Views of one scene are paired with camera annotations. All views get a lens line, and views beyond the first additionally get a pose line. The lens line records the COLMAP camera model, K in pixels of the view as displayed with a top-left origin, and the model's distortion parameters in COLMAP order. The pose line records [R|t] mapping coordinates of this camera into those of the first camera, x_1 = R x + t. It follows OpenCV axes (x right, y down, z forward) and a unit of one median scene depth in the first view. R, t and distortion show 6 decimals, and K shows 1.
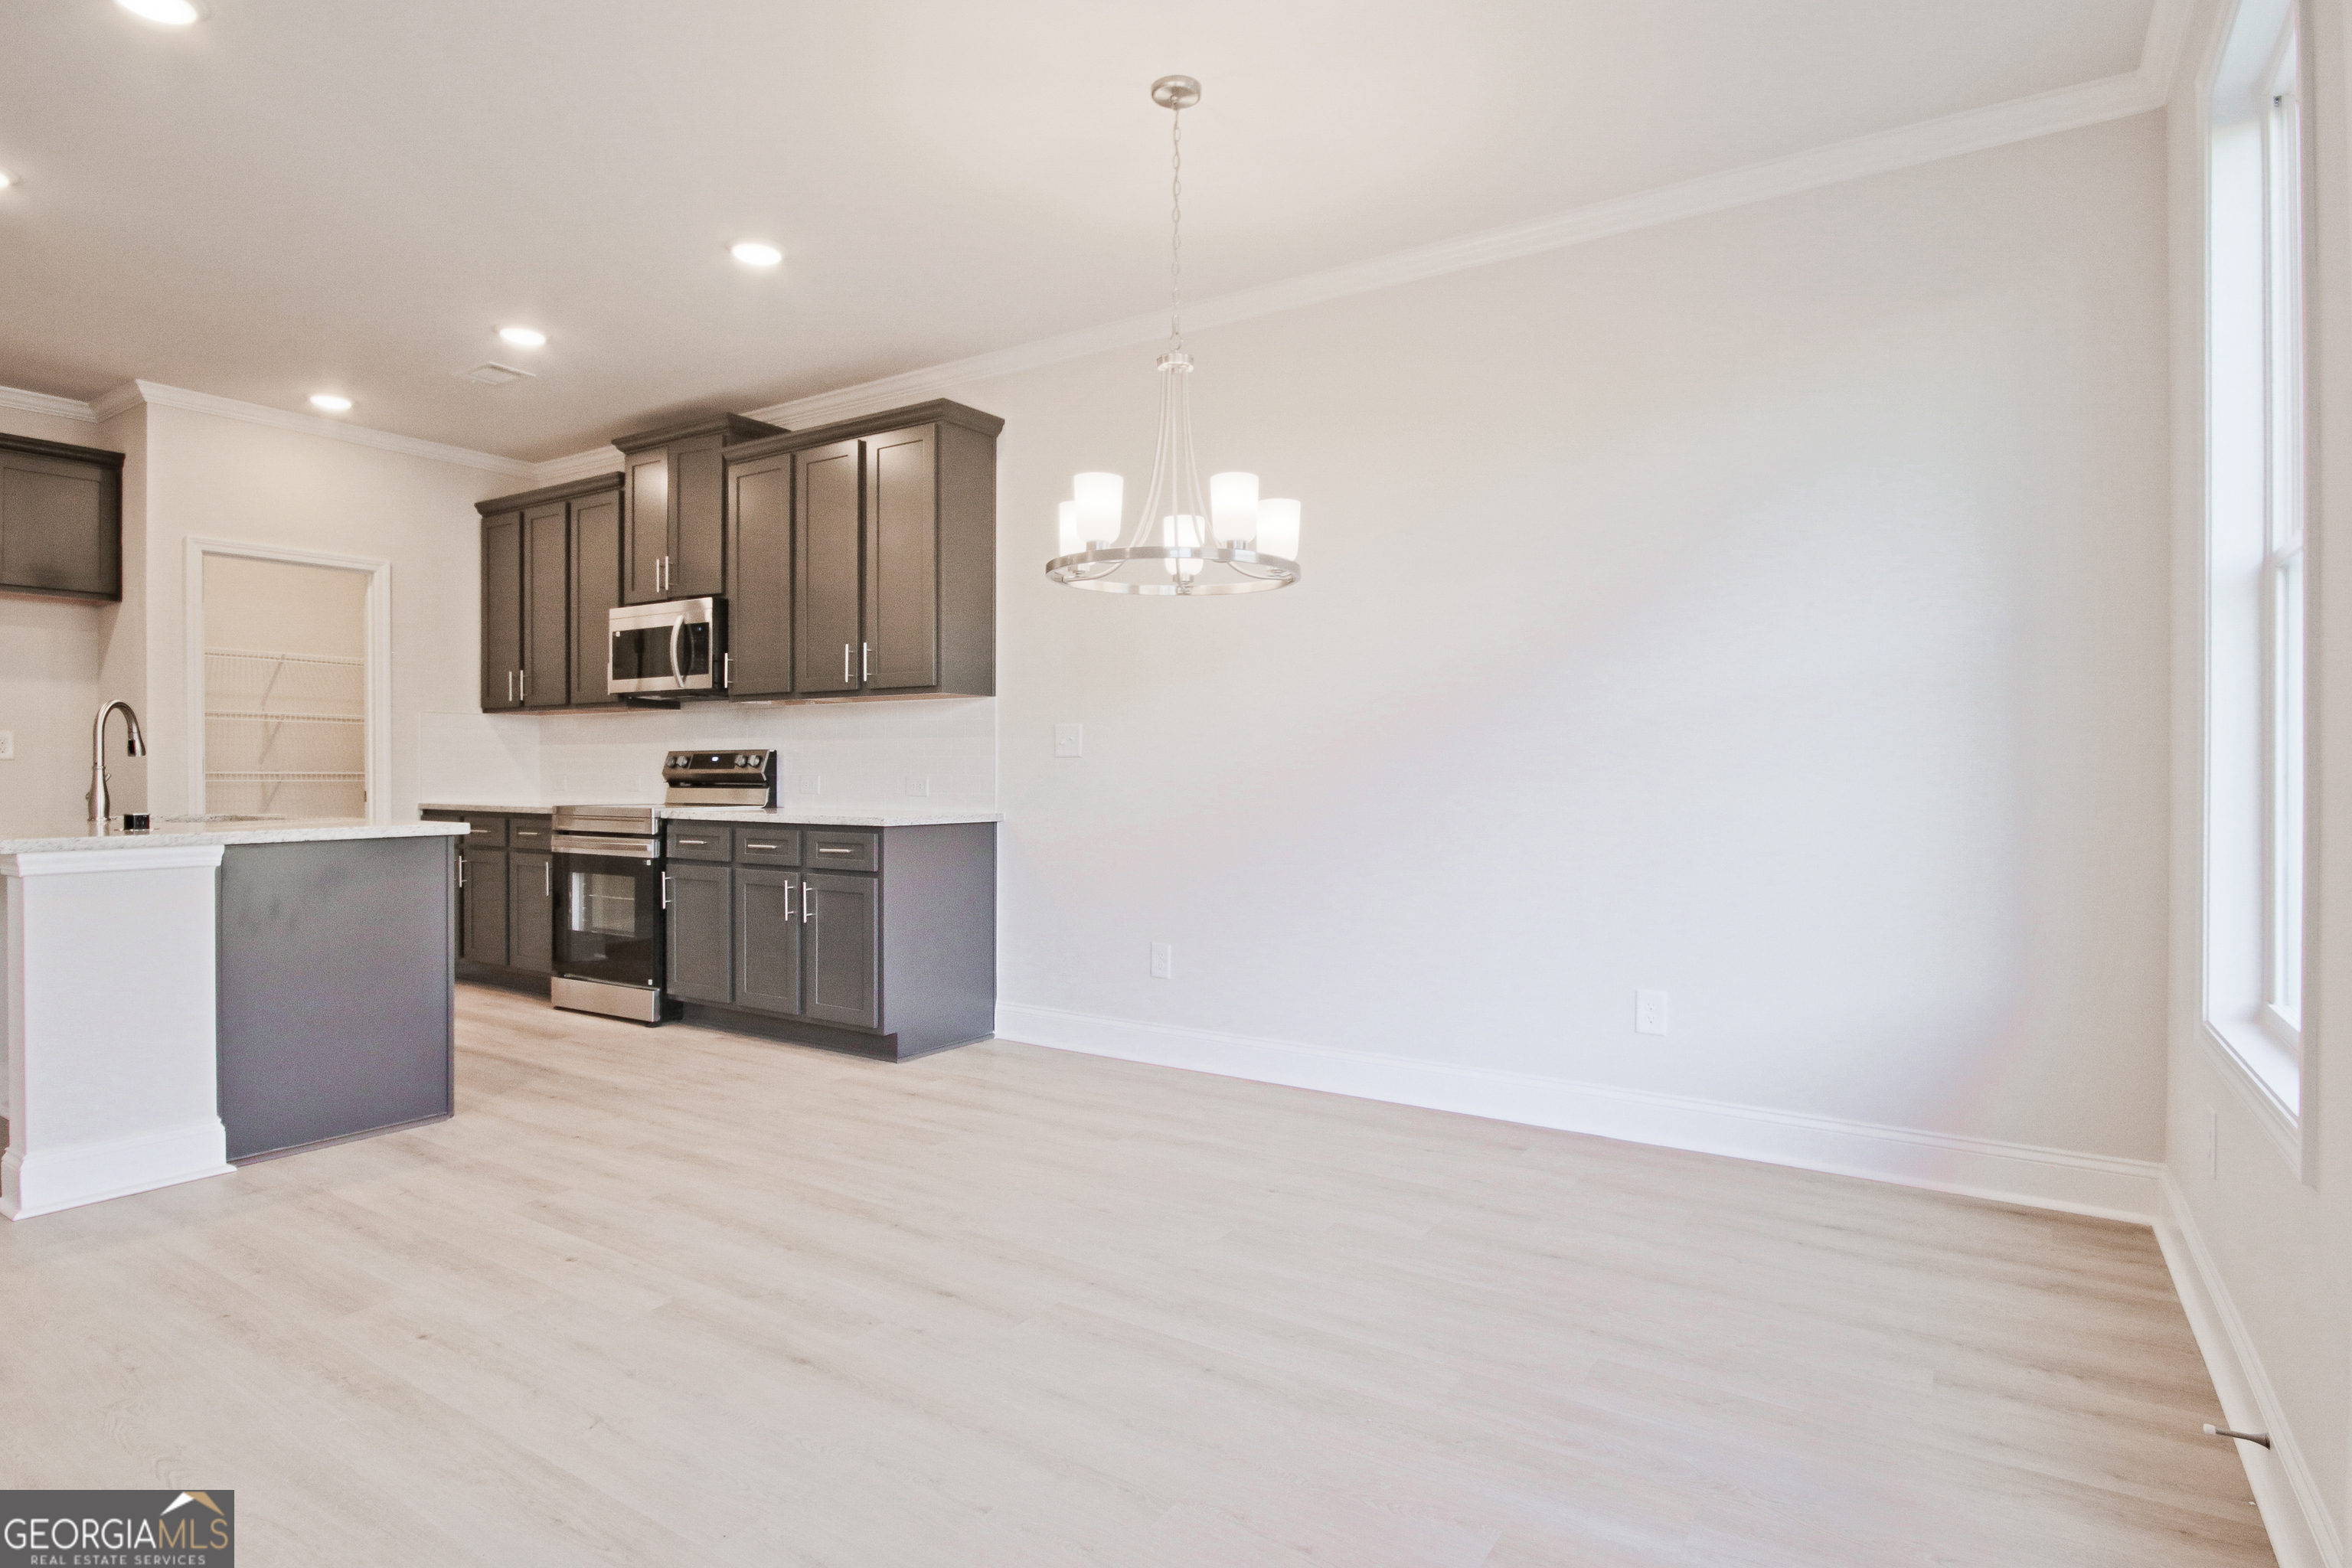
lens RADIAL K [[1234.2, 0, 1177.6], [0, 1234.2, 811.2], [0, 0, 1]] dist [-0.001995, -0.001186]
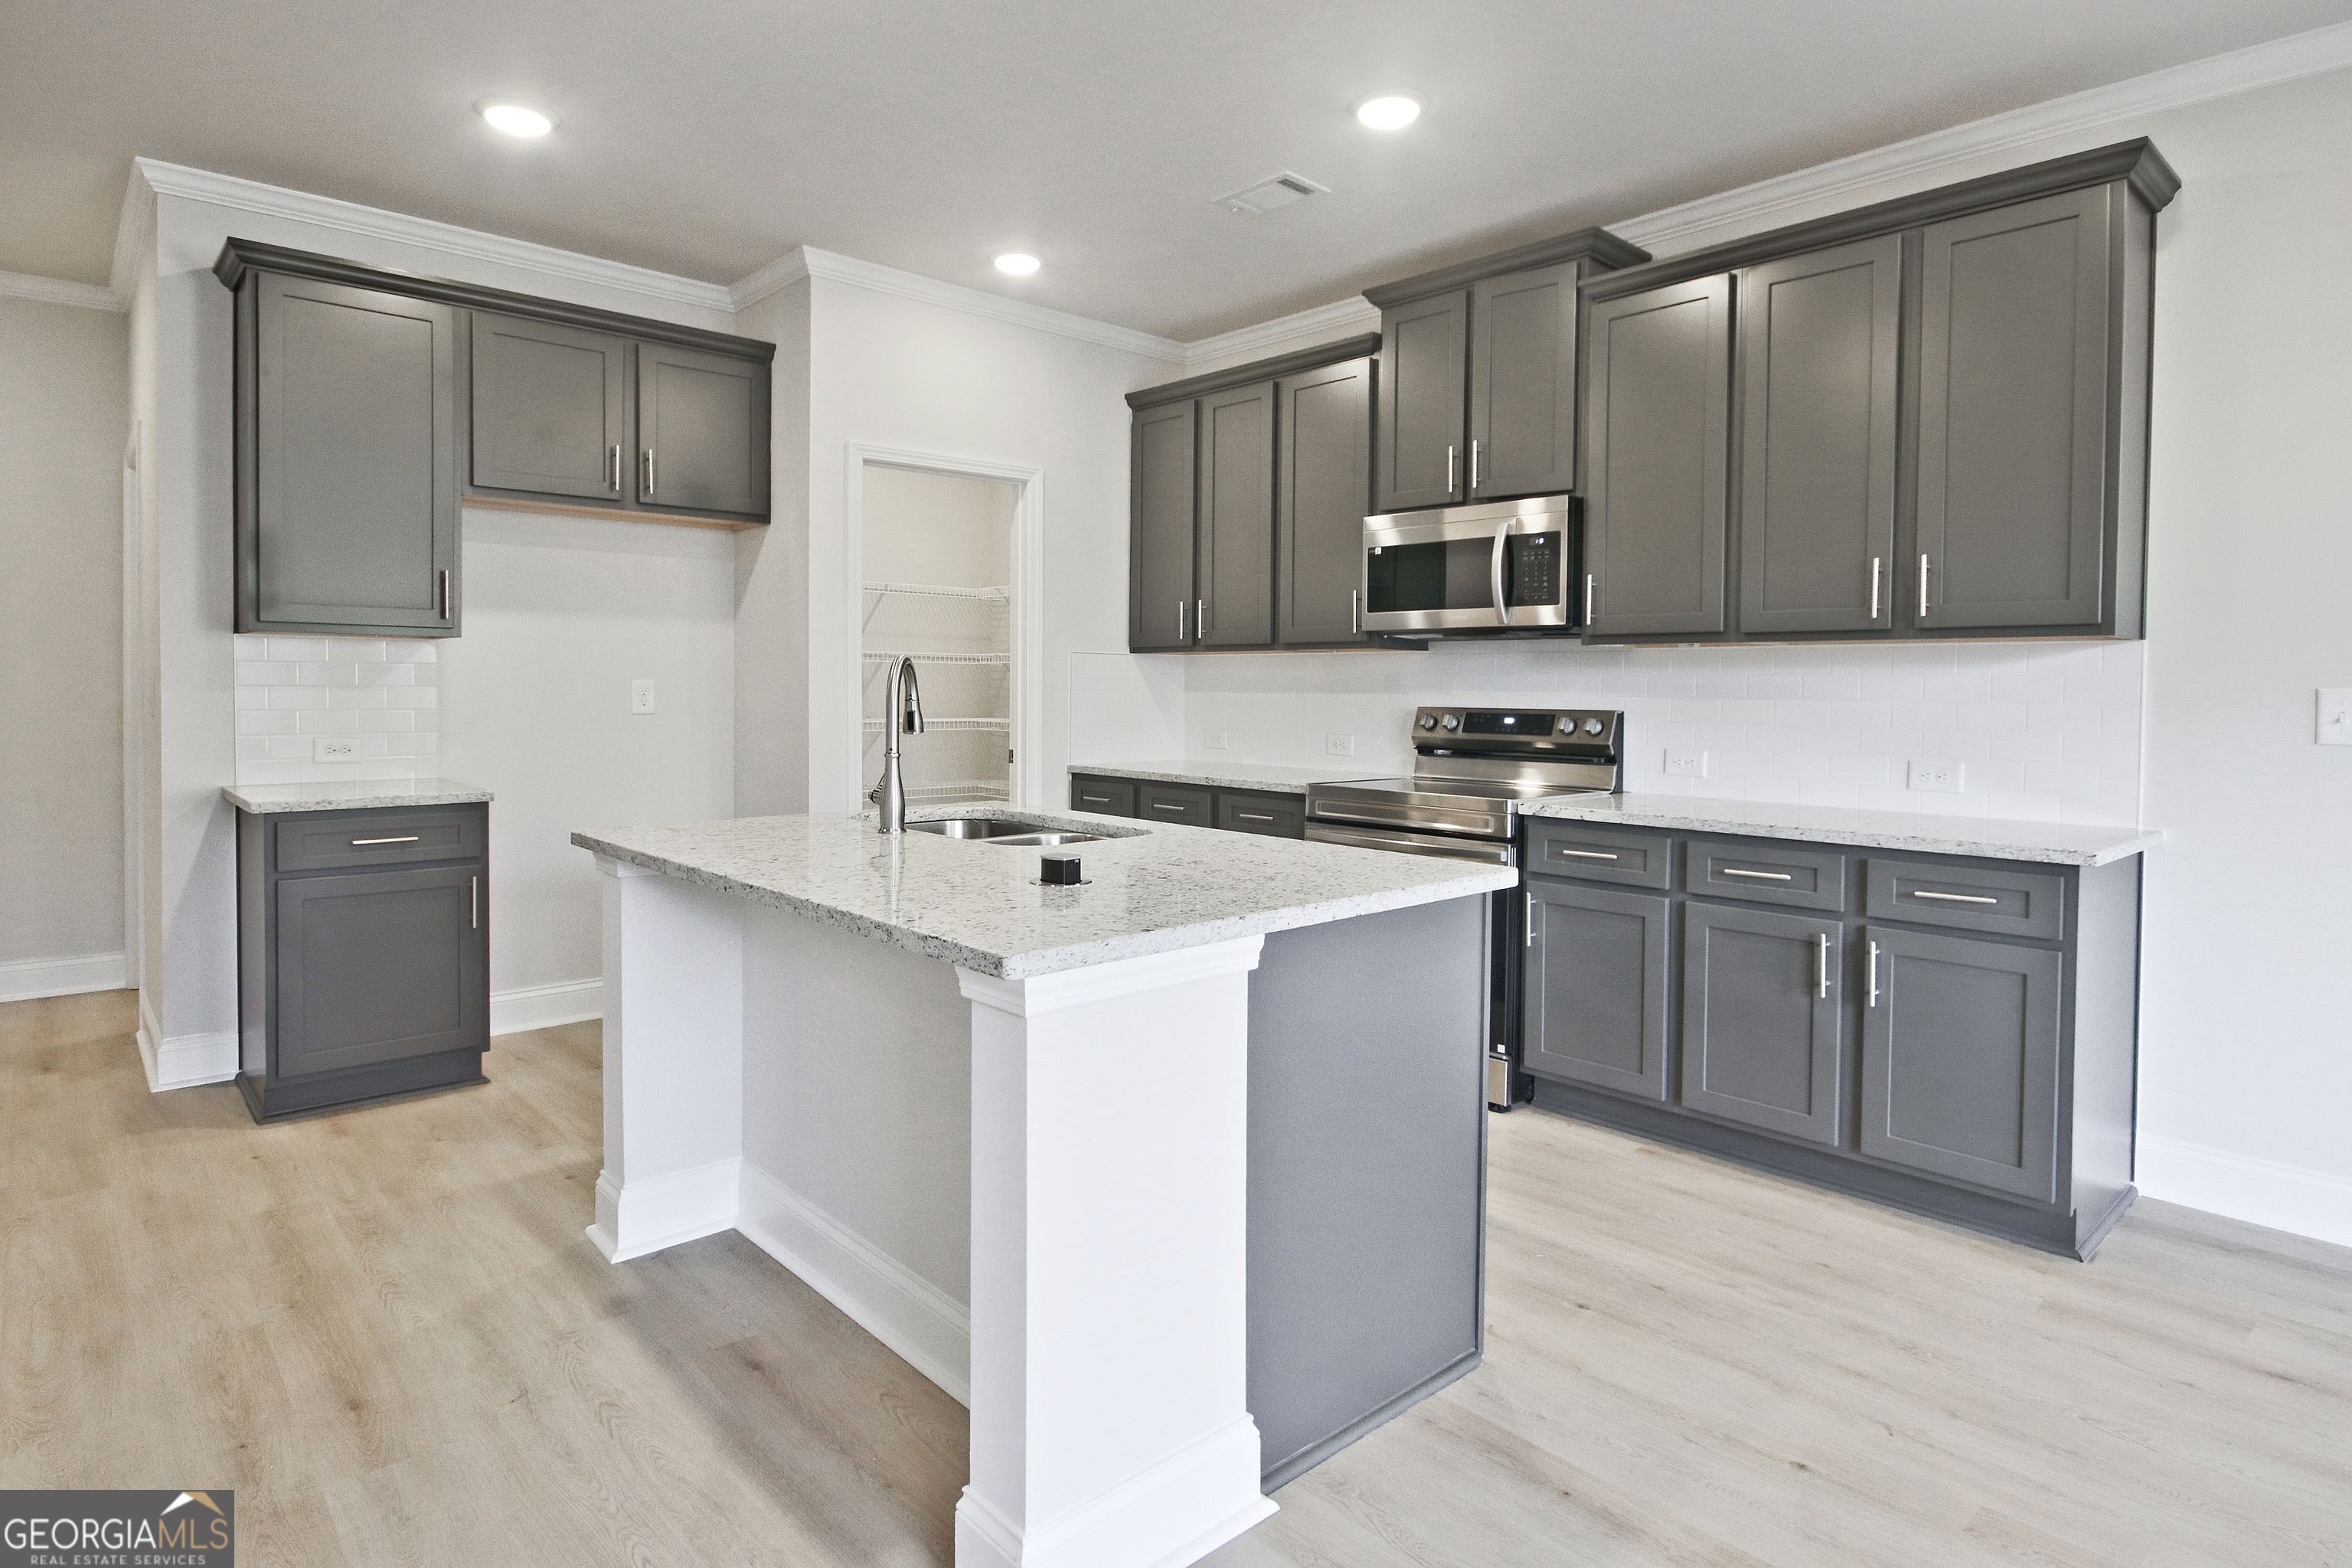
lens RADIAL K [[1159.4, 0, 1174.9], [0, 1159.4, 734.7], [0, 0, 1]] dist [-0.002667, -0.000435]
pose [[0.978625, 0.012215, -0.205290, -0.439810], [-0.009319, 0.999843, 0.015067, -0.043525], [0.205442, -0.012832, 0.978585, 0.297934]]
